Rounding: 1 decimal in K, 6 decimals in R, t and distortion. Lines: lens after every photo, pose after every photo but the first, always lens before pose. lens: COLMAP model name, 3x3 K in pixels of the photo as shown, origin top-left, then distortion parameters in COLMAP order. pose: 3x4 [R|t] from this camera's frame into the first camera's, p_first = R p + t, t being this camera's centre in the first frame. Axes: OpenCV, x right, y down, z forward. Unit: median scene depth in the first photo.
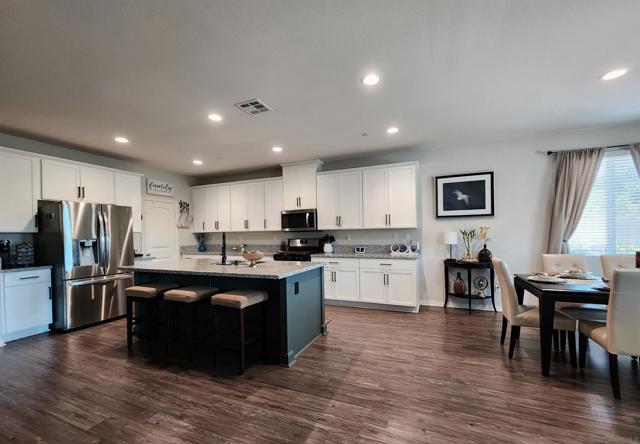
lens RADIAL K [[264.8, 0, 321.1], [0, 264.8, 234.6], [0, 0, 1]] dist [0.000575, 0.000087]
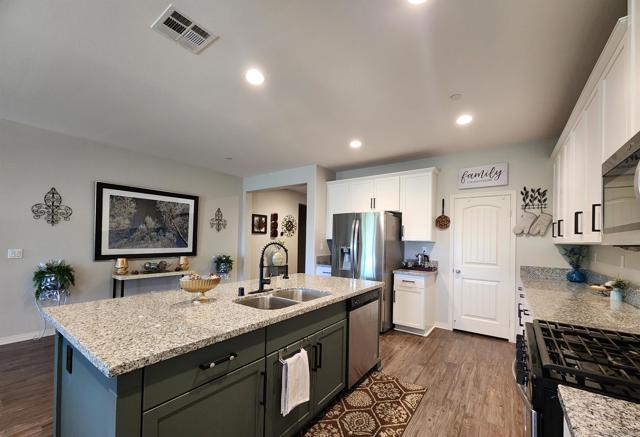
lens RADIAL K [[260.4, 0, 326.0], [0, 260.4, 236.2], [0, 0, 1]] dist [-0.001337, -0.000283]
pose [[-0.208121, -0.003616, -0.978096, 0.139374], [-0.020552, 0.999789, 0.000677, -0.016452], [0.977887, 0.020243, -0.208152, 0.810949]]
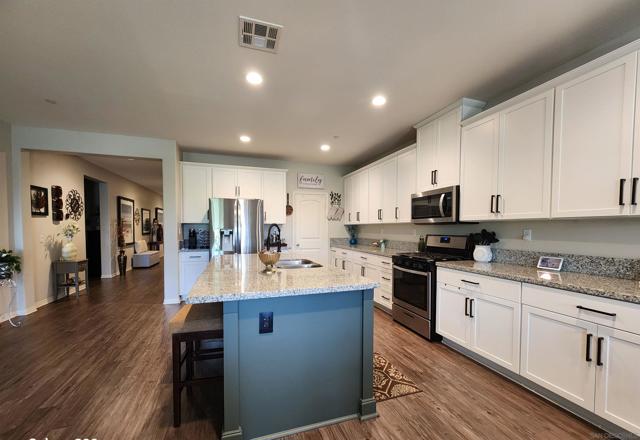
lens RADIAL K [[260.4, 0, 326.0], [0, 260.4, 237.7], [0, 0, 1]] dist [-0.001337, -0.000283]
pose [[0.678374, 0.044228, -0.733384, 0.204156], [-0.014990, 0.998812, 0.046370, -0.003703], [0.734564, -0.020463, 0.678231, 0.376978]]
